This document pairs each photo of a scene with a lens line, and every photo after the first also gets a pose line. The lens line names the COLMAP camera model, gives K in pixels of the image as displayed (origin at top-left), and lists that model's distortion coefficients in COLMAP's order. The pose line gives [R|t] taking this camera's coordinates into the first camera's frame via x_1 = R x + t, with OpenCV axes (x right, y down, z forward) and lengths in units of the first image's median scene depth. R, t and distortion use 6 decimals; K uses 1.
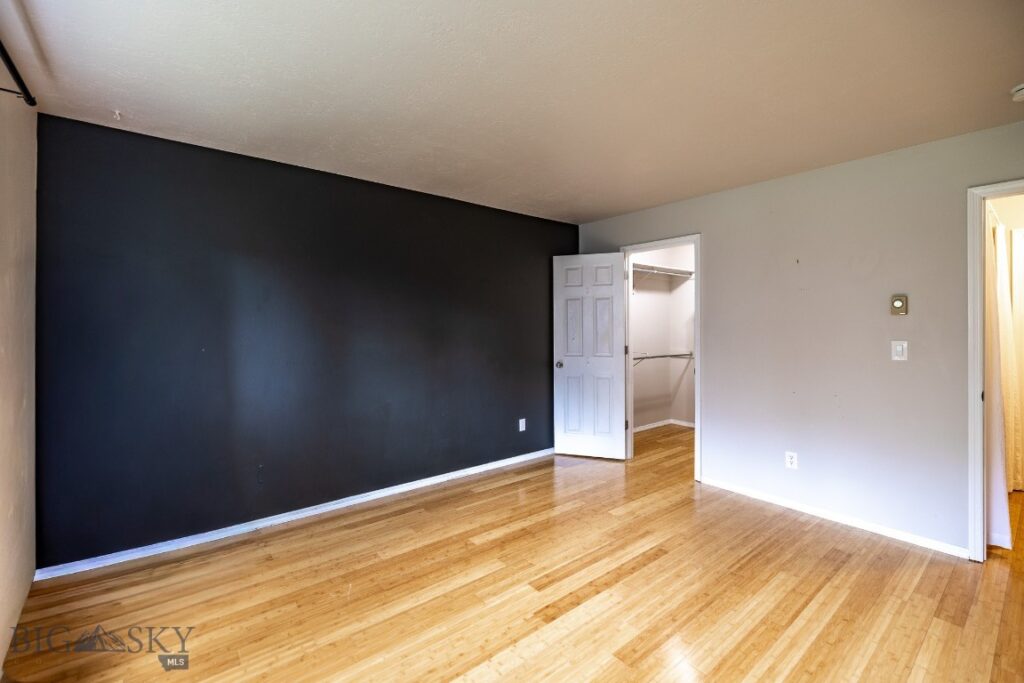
lens RADIAL K [[436.5, 0, 514.6], [0, 436.5, 331.7], [0, 0, 1]] dist [0.003591, -0.000694]
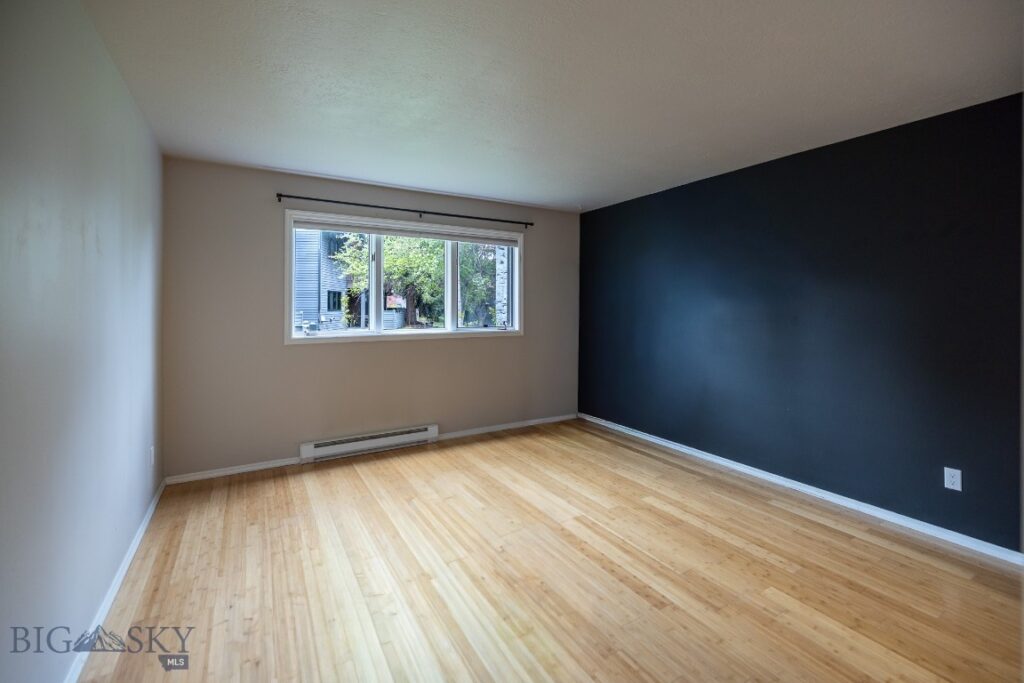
lens RADIAL K [[436.5, 0, 511.0], [0, 436.5, 311.6], [0, 0, 1]] dist [0.003591, -0.000694]
pose [[-0.137649, 0.011393, -0.990416, 1.034807], [-0.012872, 0.999829, 0.013291, -0.009129], [0.990397, 0.014578, -0.137479, 0.781266]]
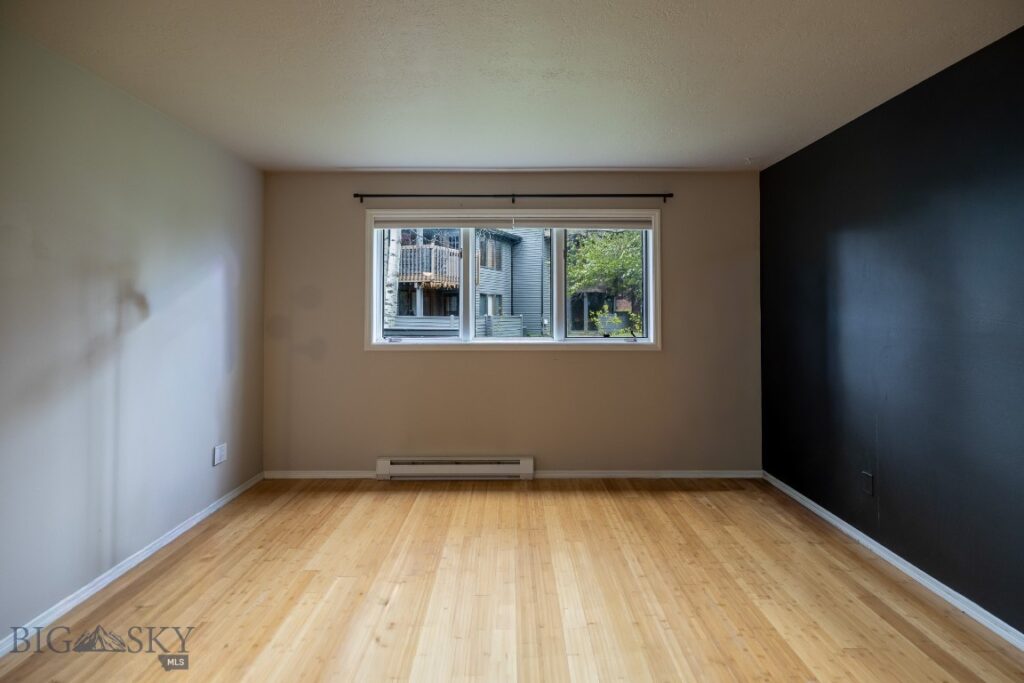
lens RADIAL K [[436.5, 0, 517.4], [0, 436.5, 301.3], [0, 0, 1]] dist [0.003591, -0.000694]
pose [[-0.621657, -0.016286, -0.783120, 0.547410], [-0.009372, 0.999867, -0.013354, -0.011504], [0.783233, -0.000962, -0.621727, 1.047858]]
